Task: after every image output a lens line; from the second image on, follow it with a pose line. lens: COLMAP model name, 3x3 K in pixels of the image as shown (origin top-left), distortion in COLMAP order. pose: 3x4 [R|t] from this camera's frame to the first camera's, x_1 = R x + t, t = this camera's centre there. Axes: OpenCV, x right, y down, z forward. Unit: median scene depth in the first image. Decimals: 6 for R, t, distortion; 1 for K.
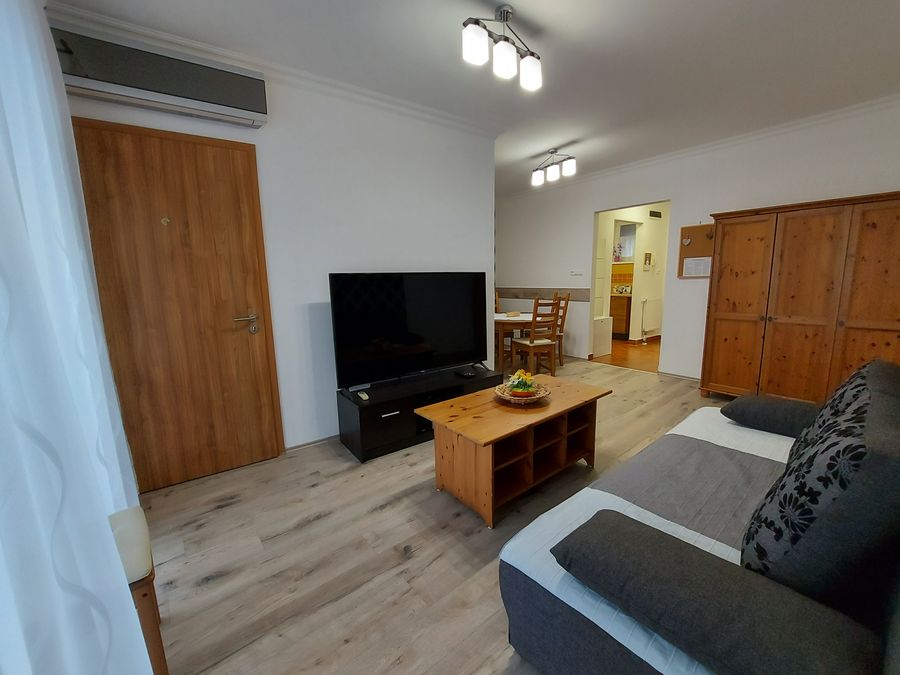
lens RADIAL K [[361.9, 0, 449.4], [0, 361.9, 340.3], [0, 0, 1]] dist [-0.019360, 0.001586]
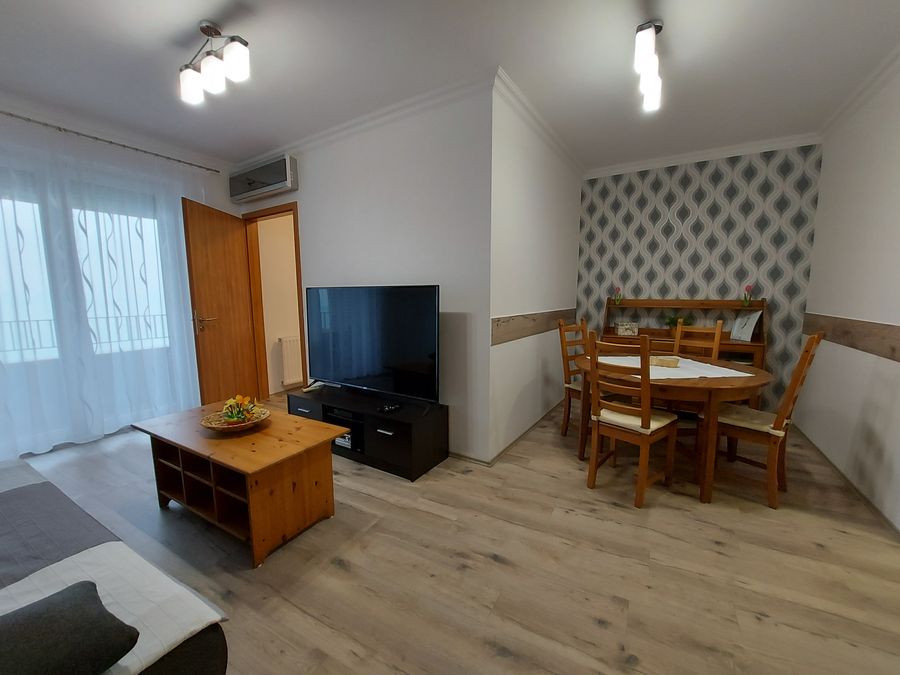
lens RADIAL K [[361.9, 0, 449.9], [0, 361.9, 342.0], [0, 0, 1]] dist [-0.019360, 0.001586]
pose [[0.374009, 0.143000, -0.916334, 0.882315], [-0.160631, 0.983097, 0.087856, -0.157361], [0.913408, 0.114333, 0.390657, 0.815210]]
